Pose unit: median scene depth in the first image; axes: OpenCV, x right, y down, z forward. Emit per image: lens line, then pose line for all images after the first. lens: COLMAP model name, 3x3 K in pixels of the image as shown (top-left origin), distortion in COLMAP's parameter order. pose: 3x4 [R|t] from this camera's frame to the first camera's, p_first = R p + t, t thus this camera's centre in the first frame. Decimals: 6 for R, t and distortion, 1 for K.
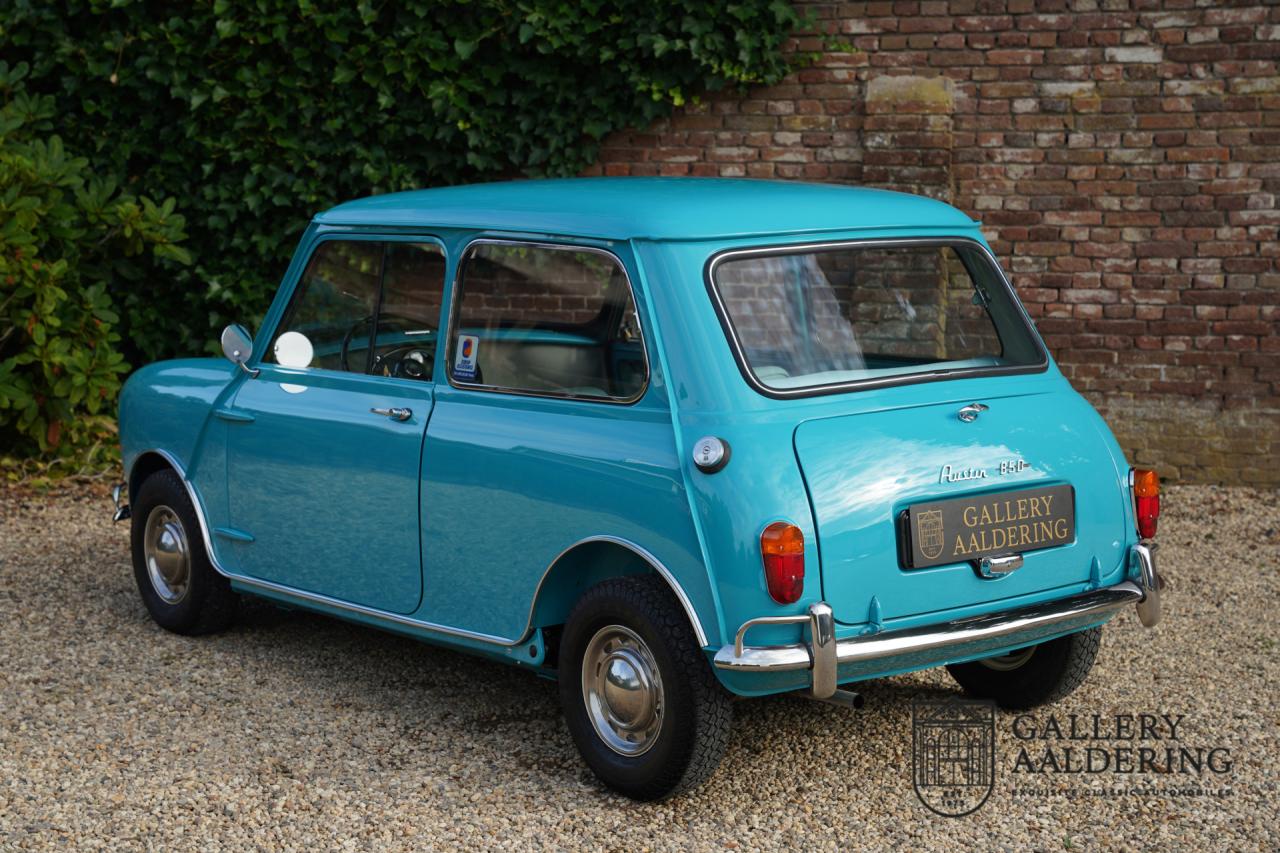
lens RADIAL K [[2219.8, 0, 608.9], [0, 2219.8, 445.2], [0, 0, 1]] dist [0.118872, 0.767962]
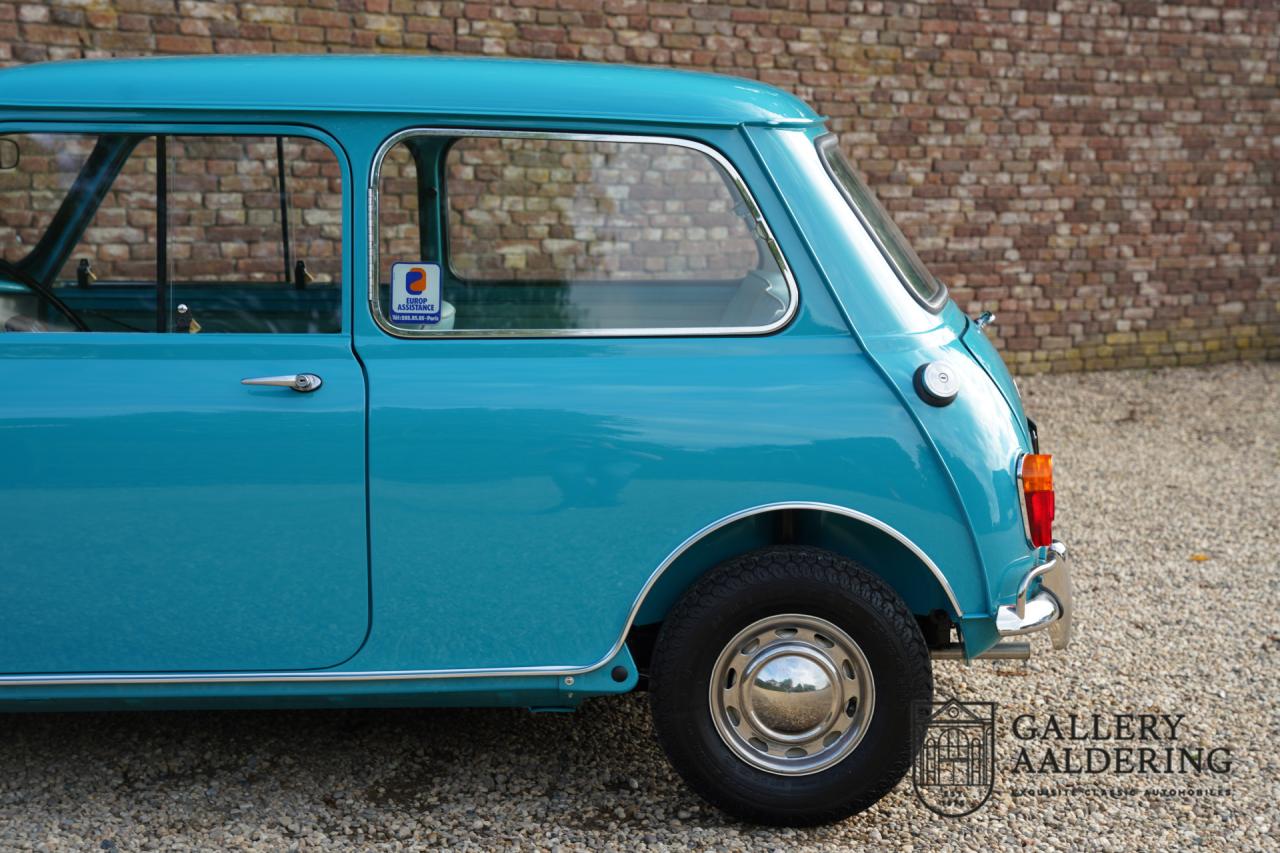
lens RADIAL K [[2084.2, 0, 640.0], [0, 2084.2, 426.5], [0, 0, 1]] dist [0.116611, 0.614274]
pose [[0.625098, -0.091552, 0.775159, -0.319365], [0.083489, 0.995243, 0.050219, -0.014570], [-0.776069, 0.033325, 0.629767, 0.304537]]
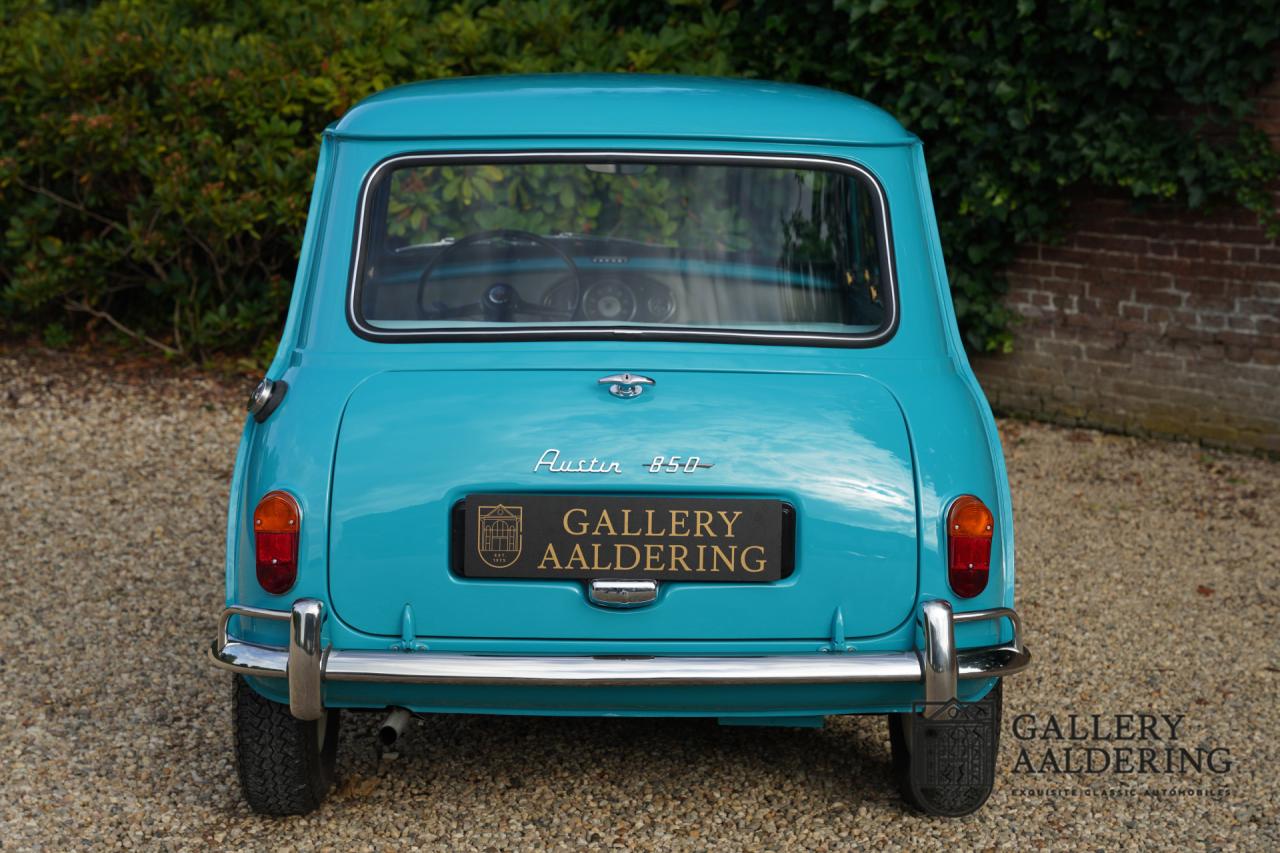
lens RADIAL K [[2219.8, 0, 608.9], [0, 2219.8, 445.2], [0, 0, 1]] dist [0.118872, 0.767962]
pose [[0.792412, 0.112765, -0.599473, 0.323545], [-0.099454, 0.993498, 0.055421, -0.018723], [0.601824, 0.015703, 0.798474, 0.218416]]
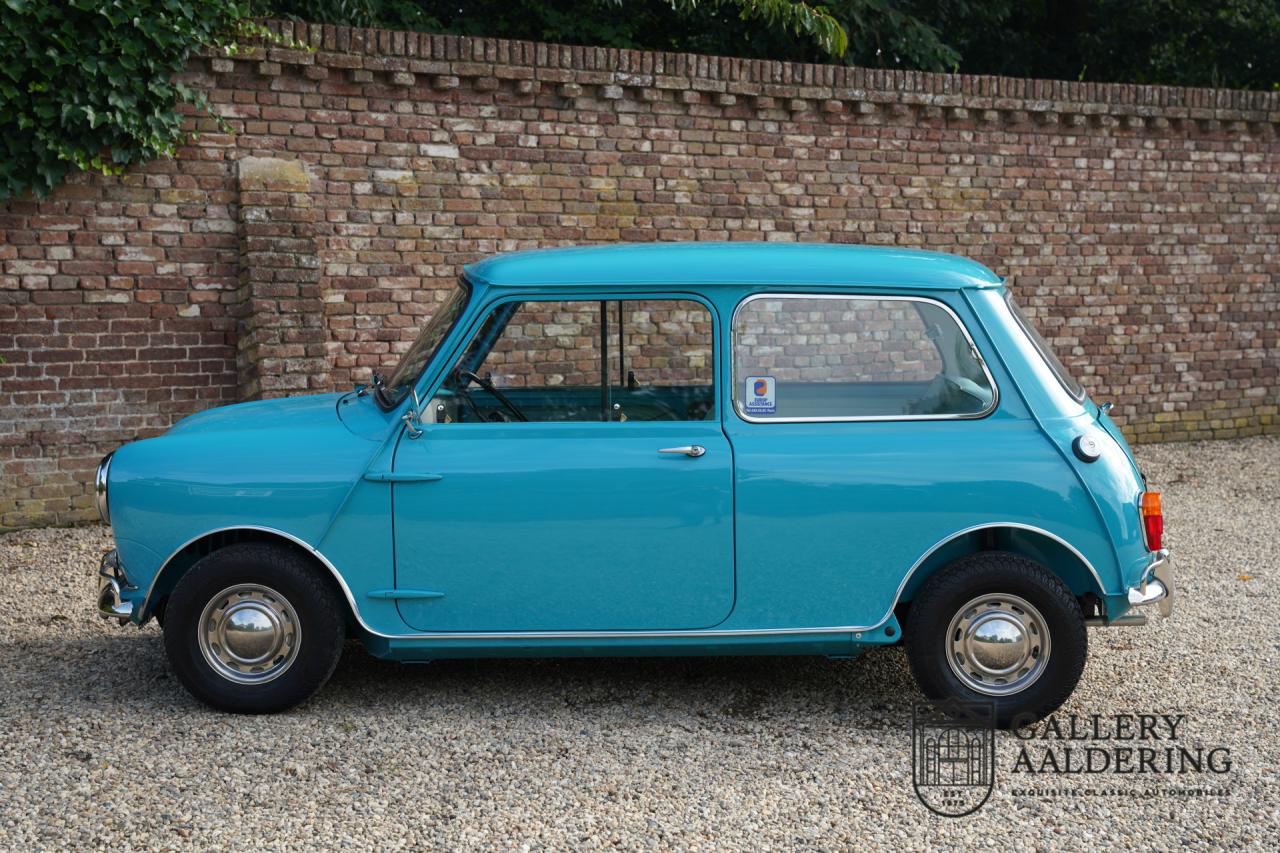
lens RADIAL K [[1966.5, 0, 640.0], [0, 1966.5, 426.5], [0, 0, 1]] dist [0.071288, 0.607053]
pose [[0.641862, -0.067351, 0.763857, -0.520705], [0.092787, 0.995638, 0.009819, -0.023126], [-0.761186, 0.064574, 0.645311, 0.226036]]
